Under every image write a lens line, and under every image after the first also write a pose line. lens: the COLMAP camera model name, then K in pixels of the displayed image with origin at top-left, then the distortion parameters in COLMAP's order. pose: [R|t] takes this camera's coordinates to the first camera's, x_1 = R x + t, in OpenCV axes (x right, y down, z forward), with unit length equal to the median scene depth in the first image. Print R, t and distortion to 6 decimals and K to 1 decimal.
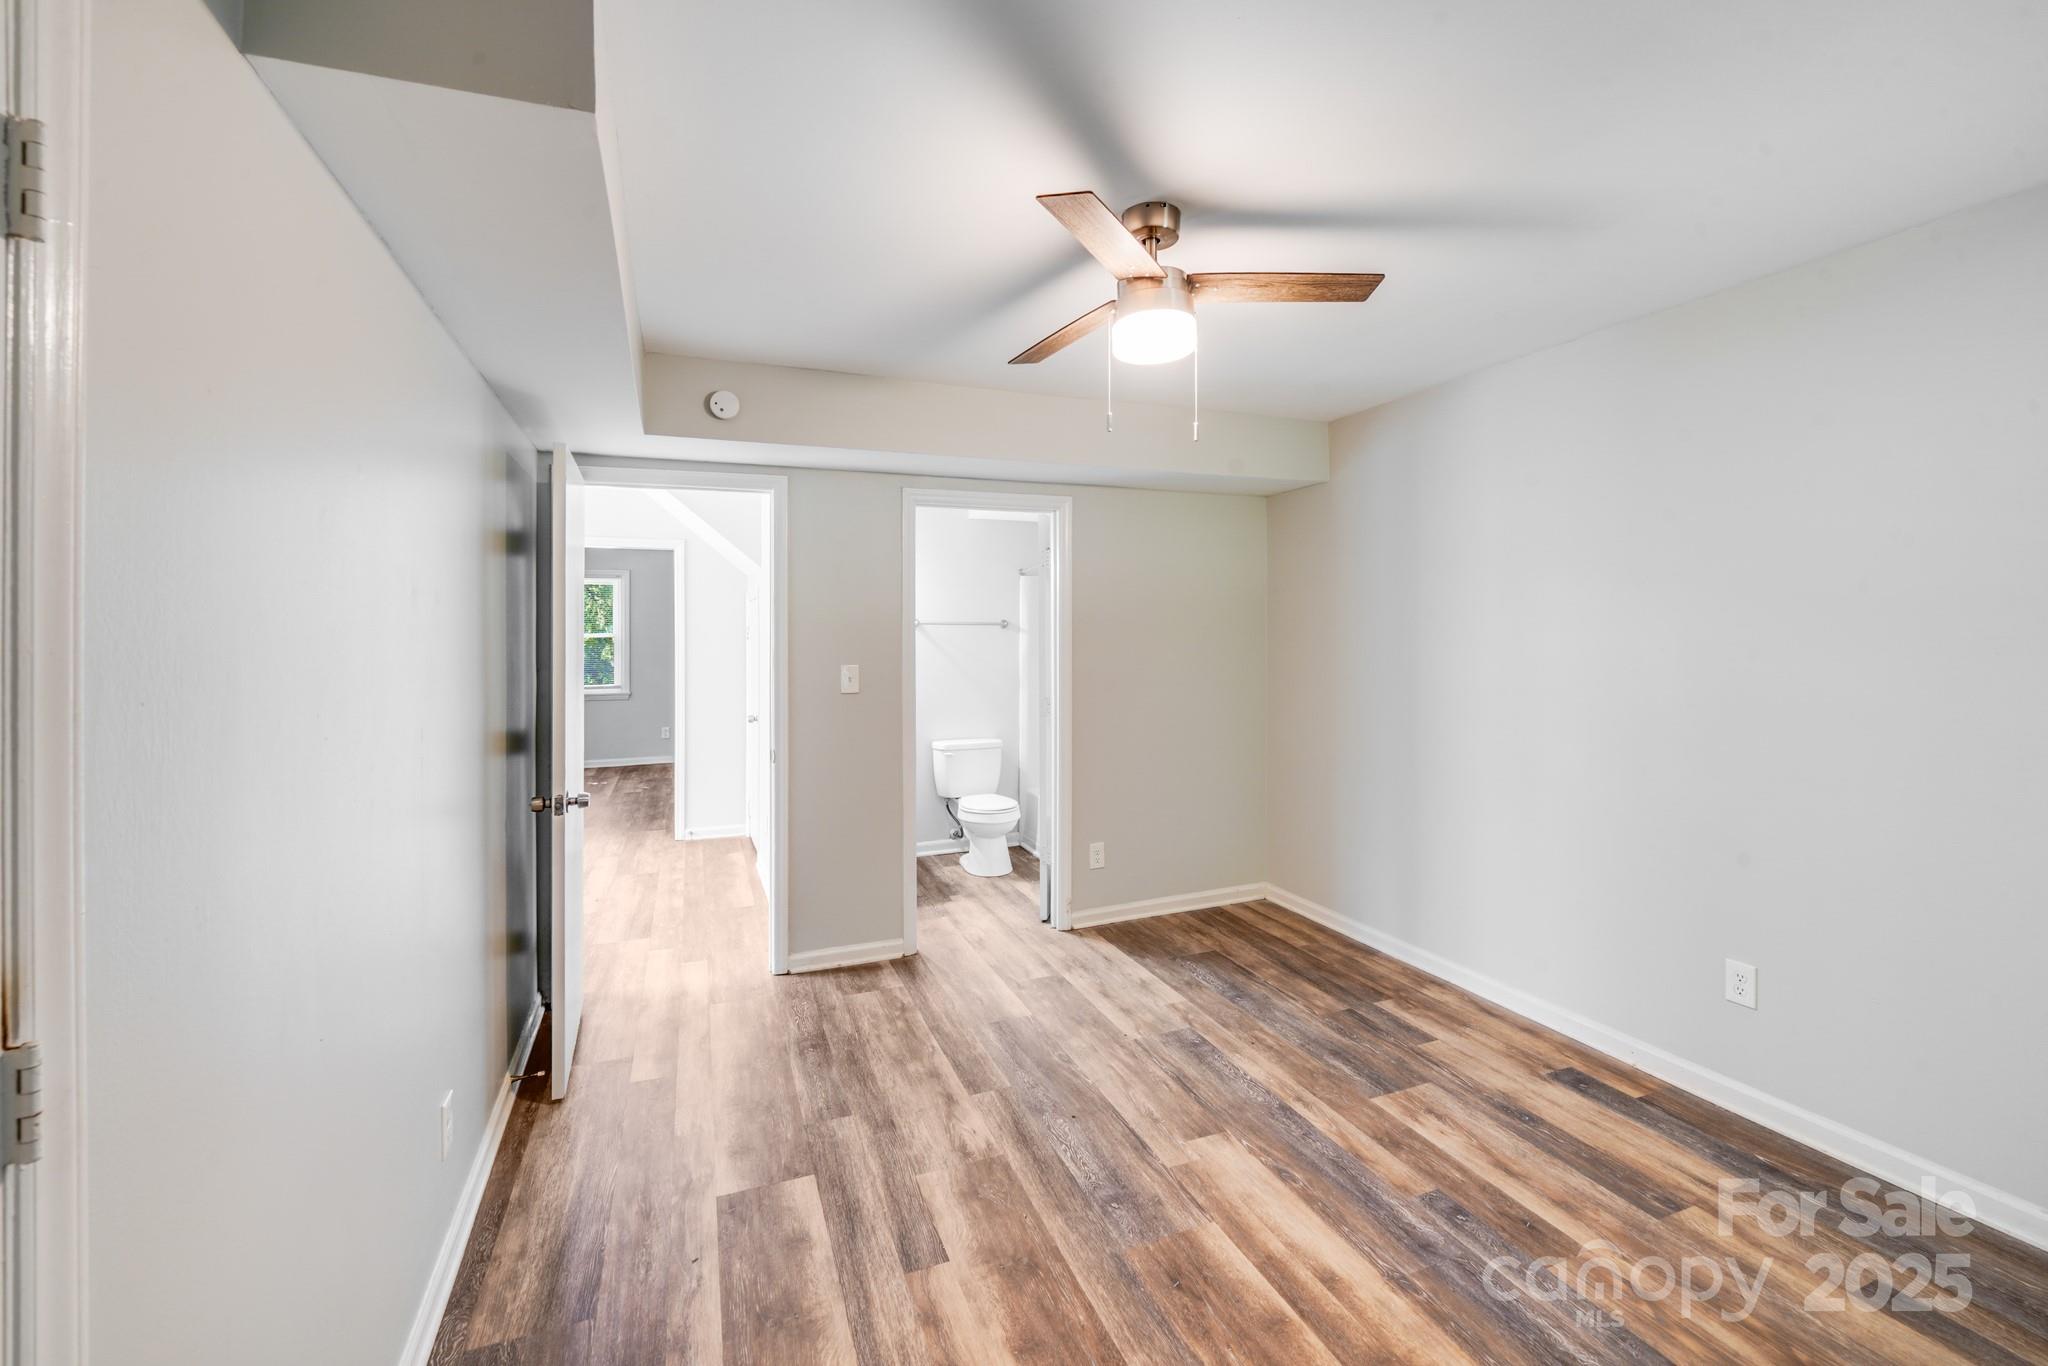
lens RADIAL K [[834.1, 0, 1007.7], [0, 834.1, 635.5], [0, 0, 1]] dist [-0.003460, -0.004100]
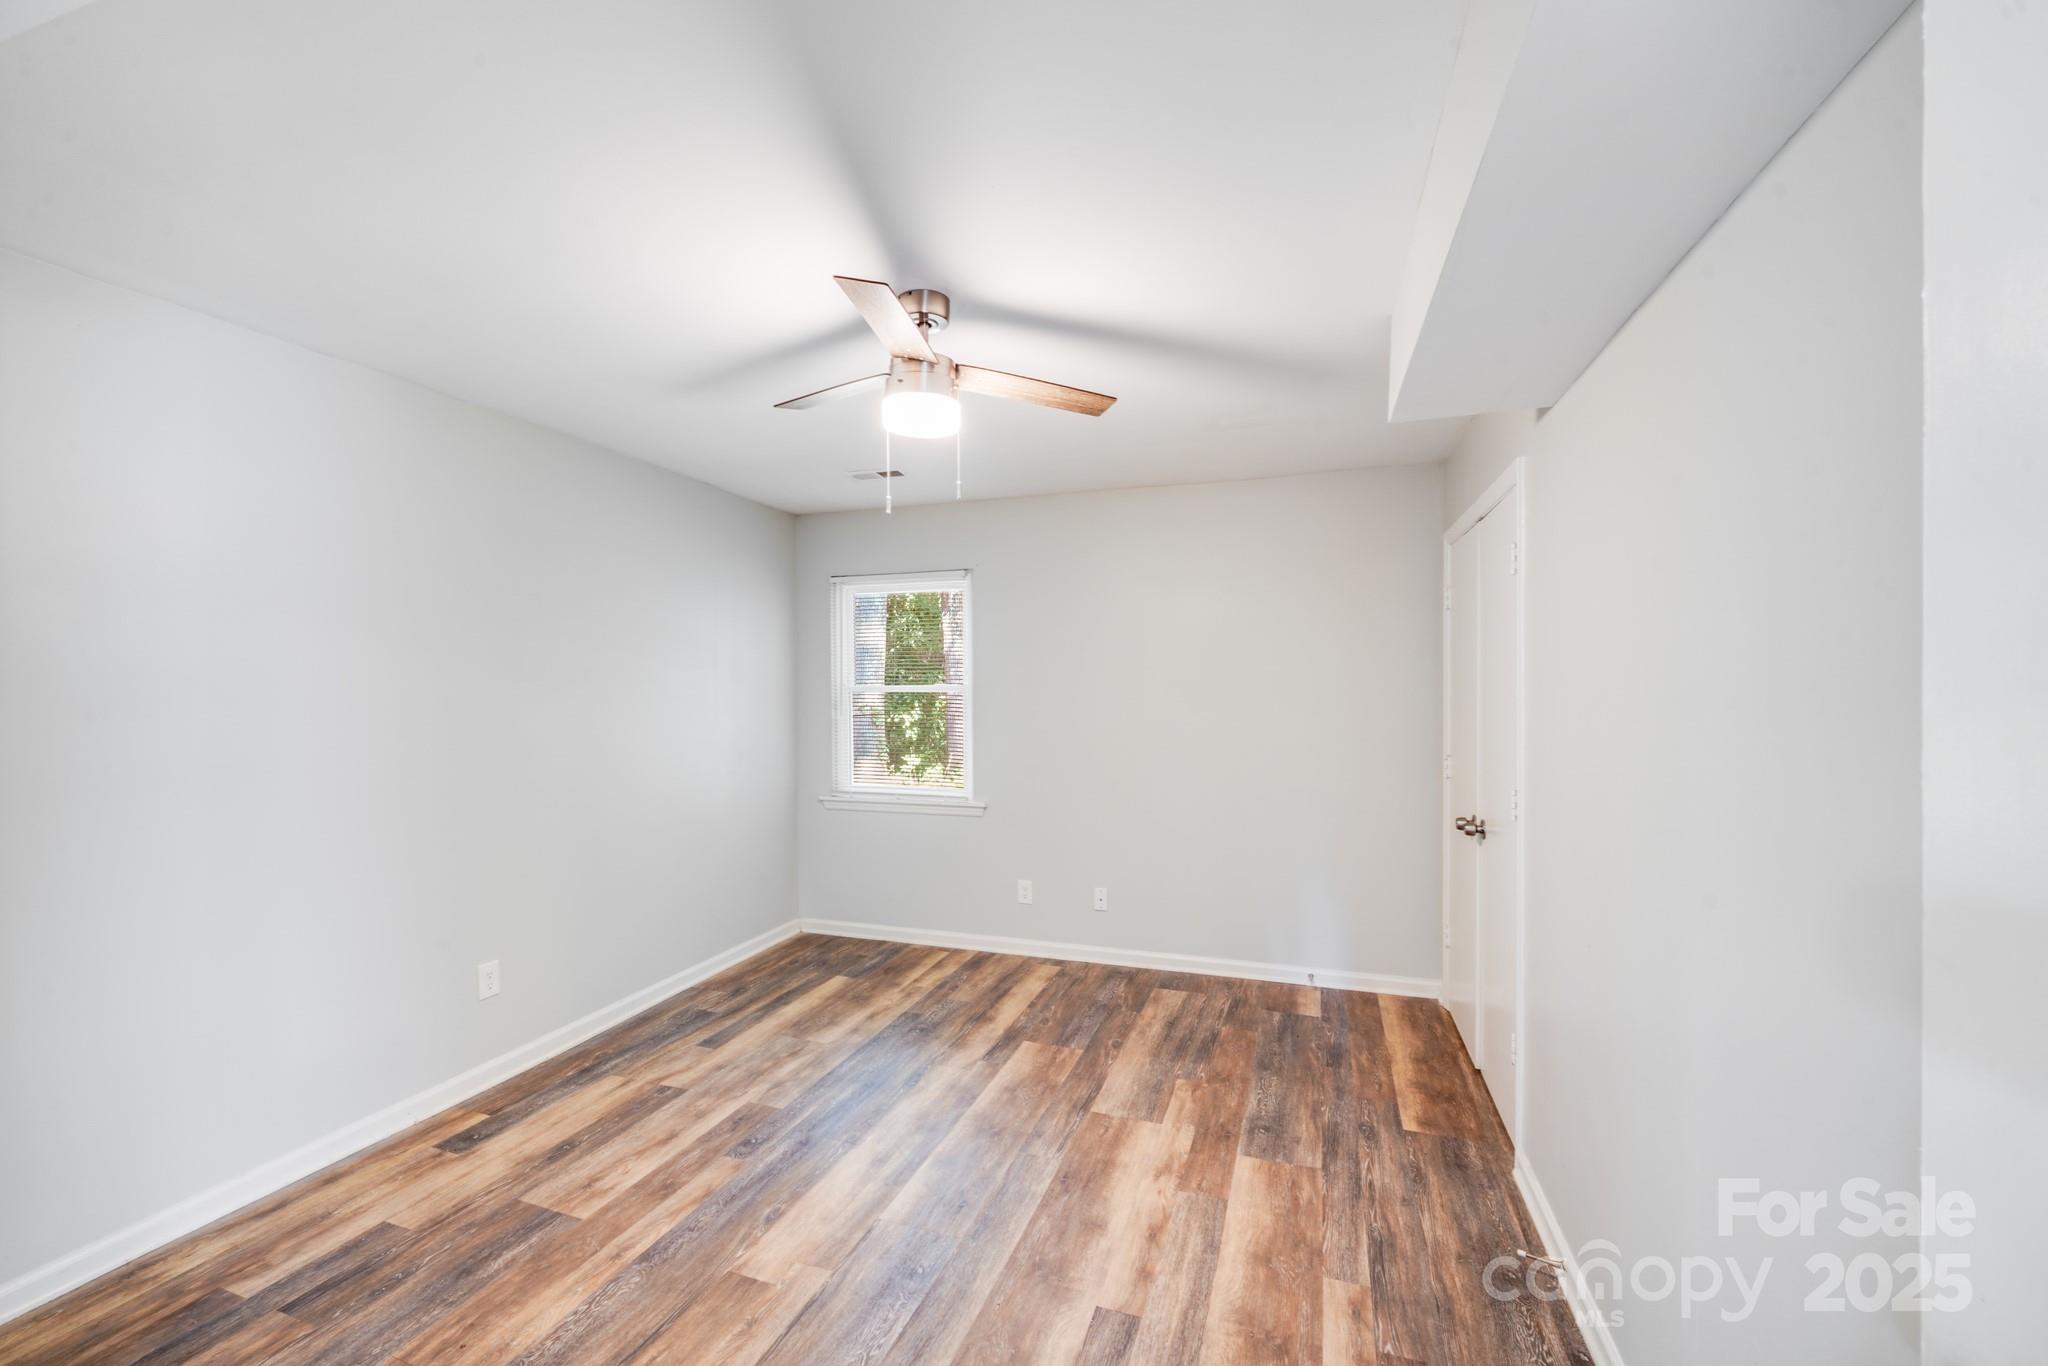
lens RADIAL K [[834.1, 0, 1017.0], [0, 834.1, 680.6], [0, 0, 1]] dist [-0.003460, -0.004100]
pose [[-0.761666, 0.017584, 0.647732, -0.580002], [0.014054, 0.999845, -0.010617, -0.000837], [-0.647818, 0.001017, -0.761795, 1.596503]]
